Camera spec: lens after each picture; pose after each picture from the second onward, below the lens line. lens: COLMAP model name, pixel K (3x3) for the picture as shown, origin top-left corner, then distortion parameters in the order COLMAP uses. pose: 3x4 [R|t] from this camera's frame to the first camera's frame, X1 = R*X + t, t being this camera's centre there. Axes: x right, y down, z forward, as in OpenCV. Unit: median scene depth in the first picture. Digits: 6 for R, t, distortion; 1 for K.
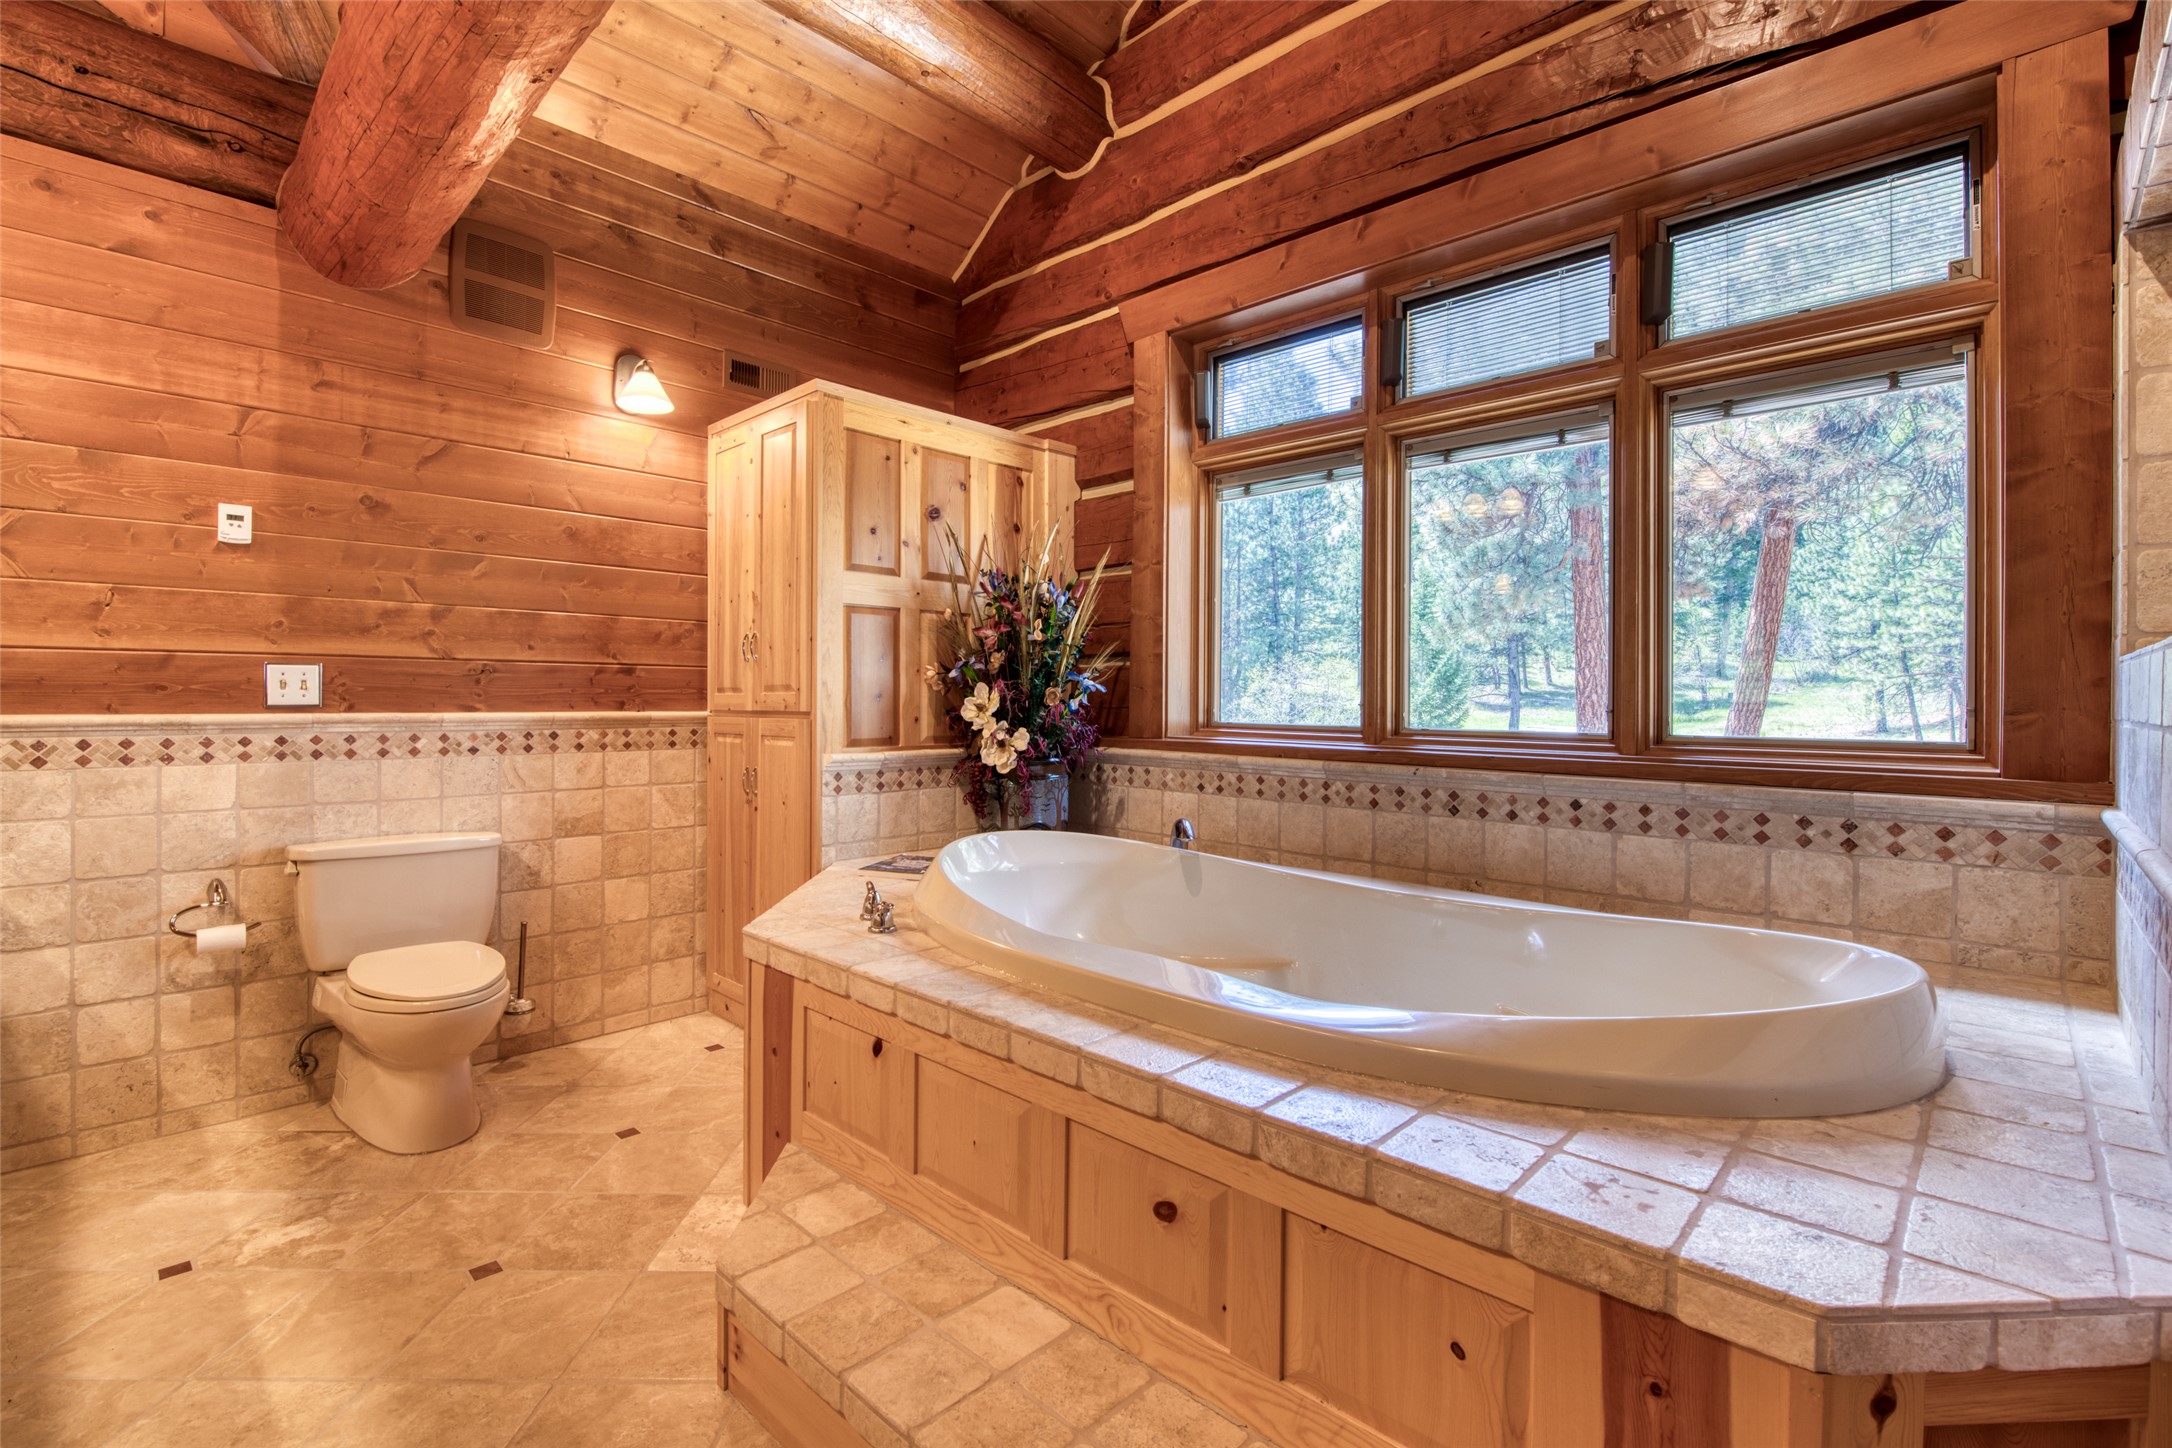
lens RADIAL K [[954.1, 0, 1084.6], [0, 954.1, 712.6], [0, 0, 1]] dist [-0.014085, -0.001003]
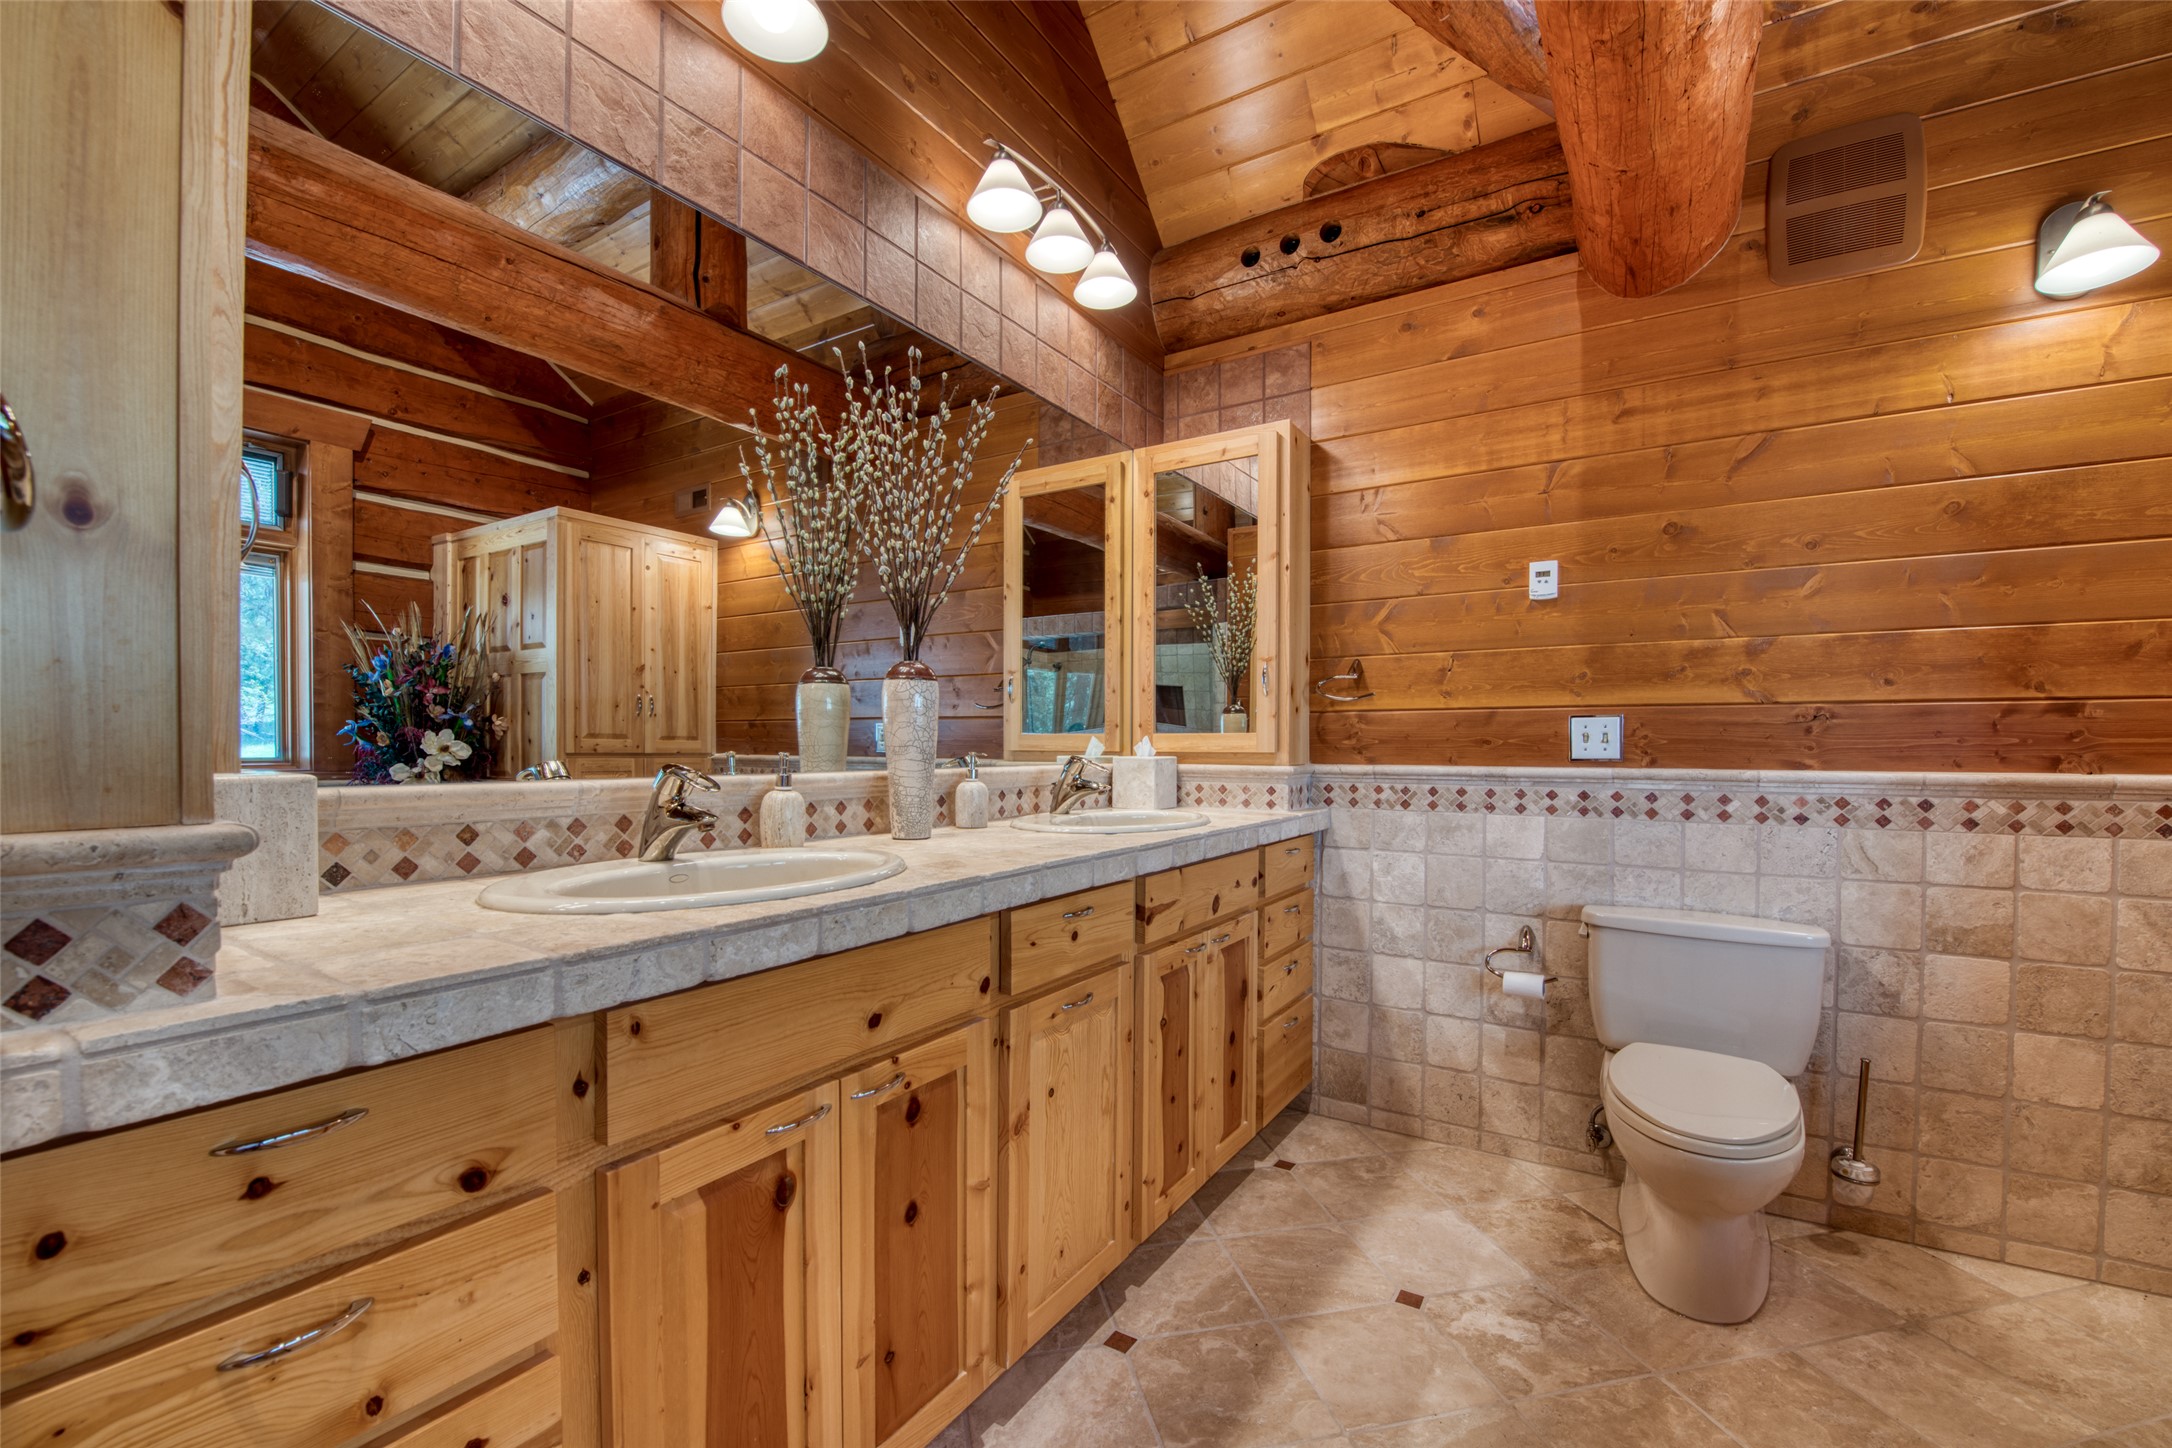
lens RADIAL K [[872.3, 0, 1175.1], [0, 872.3, 751.2], [0, 0, 1]] dist [-0.016577, -0.001594]
pose [[0.200750, 0.008158, -0.979609, -0.058376], [-0.011613, 0.999915, 0.005947, -0.015942], [0.979574, 0.010182, 0.200827, 0.397363]]
